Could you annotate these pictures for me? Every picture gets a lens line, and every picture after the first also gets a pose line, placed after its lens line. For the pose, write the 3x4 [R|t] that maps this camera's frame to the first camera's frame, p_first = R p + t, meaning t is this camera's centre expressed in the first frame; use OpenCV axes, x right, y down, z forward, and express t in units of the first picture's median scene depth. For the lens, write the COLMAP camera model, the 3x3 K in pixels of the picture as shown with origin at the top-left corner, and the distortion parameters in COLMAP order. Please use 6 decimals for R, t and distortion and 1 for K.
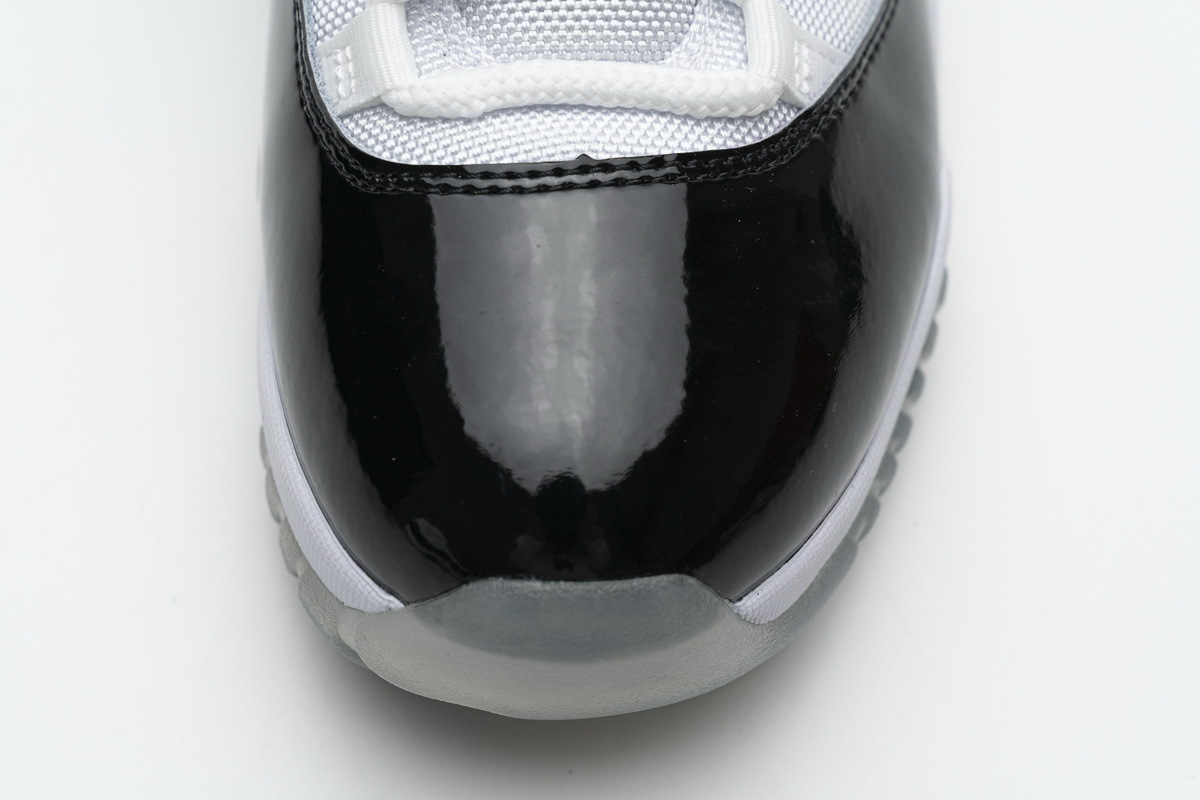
lens RADIAL K [[2470.2, 0, 600.9], [0, 2470.2, 401.5], [0, 0, 1]] dist [-0.000484, 0.000000]
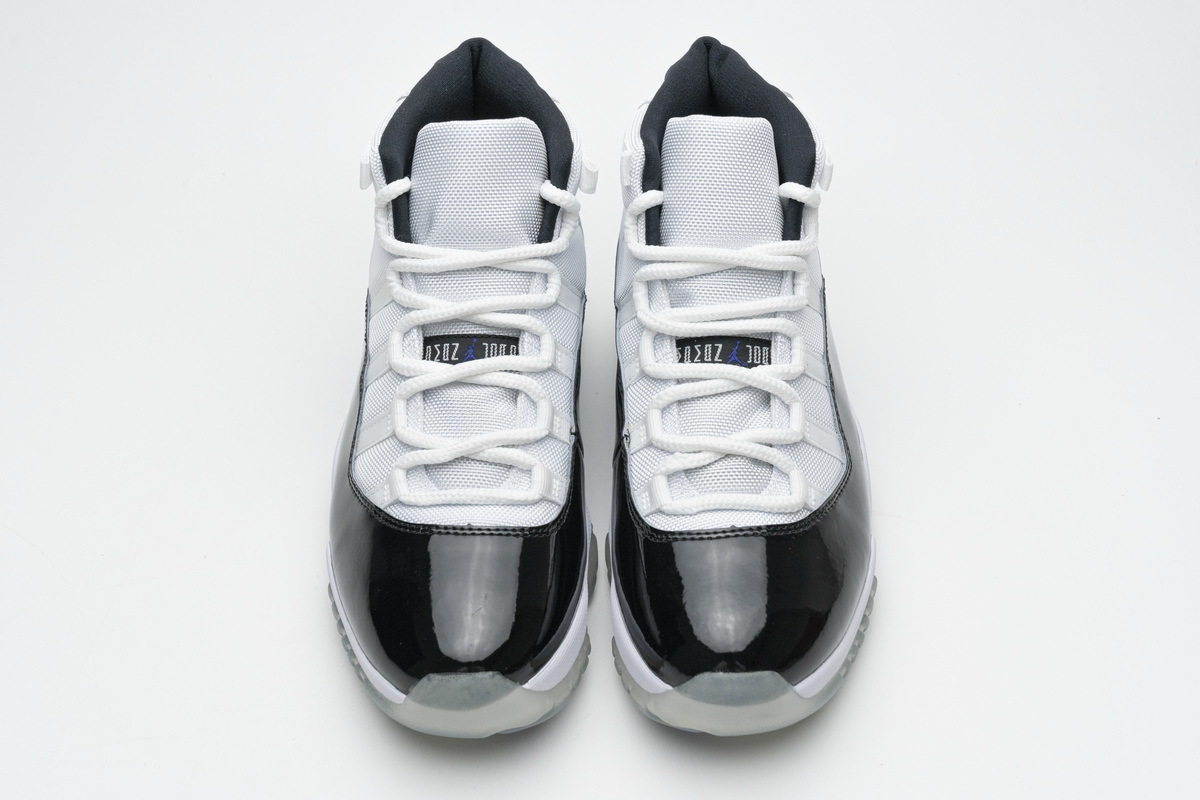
lens RADIAL K [[1641.0, 0, 597.2], [0, 1641.0, 403.5], [0, 0, 1]] dist [-0.020784, 0.000000]
pose [[0.996651, -0.031372, -0.075516, -0.015044], [0.012407, 0.970805, -0.239548, 0.203591], [0.080827, 0.237809, 0.967943, -0.824089]]
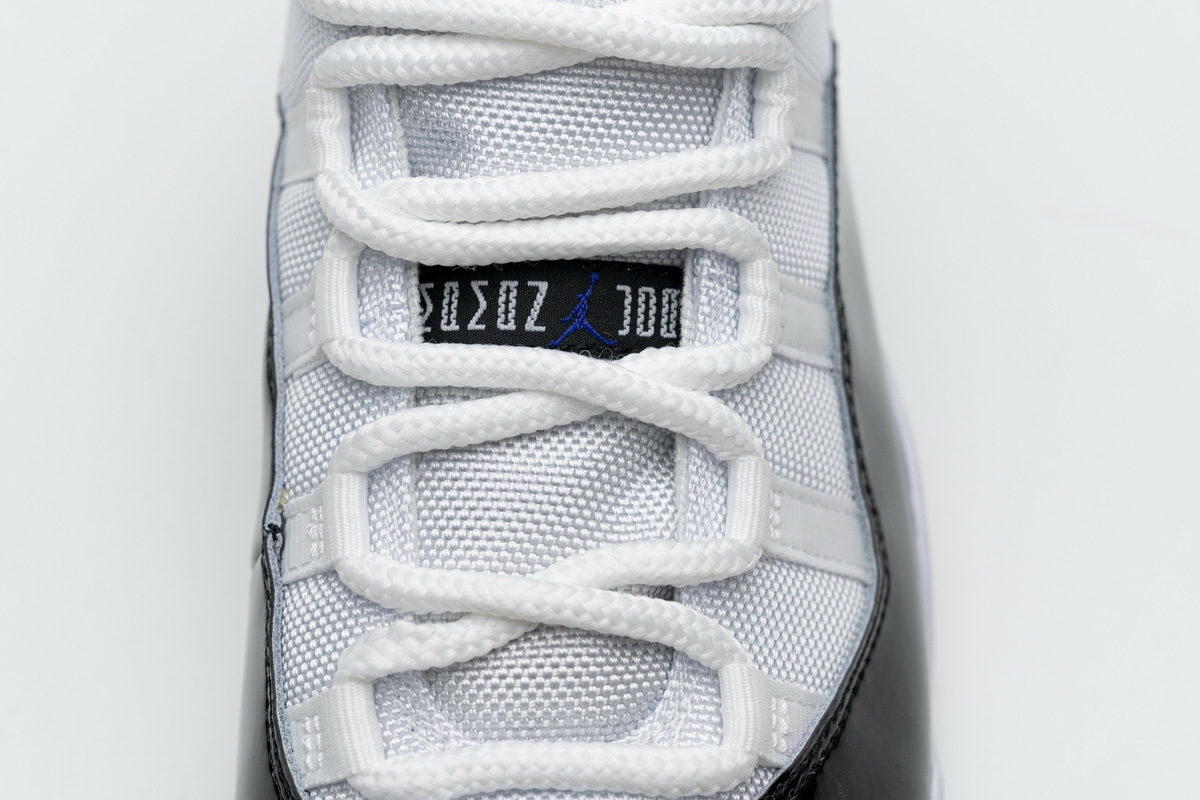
lens RADIAL K [[2470.2, 0, 600.2], [0, 2470.2, 398.5], [0, 0, 1]] dist [-0.000484, 0.000000]
pose [[0.999662, -0.001774, -0.025931, 0.037112], [-0.000406, 0.996481, -0.083817, -0.189549], [0.025988, 0.083799, 0.996144, 0.010315]]
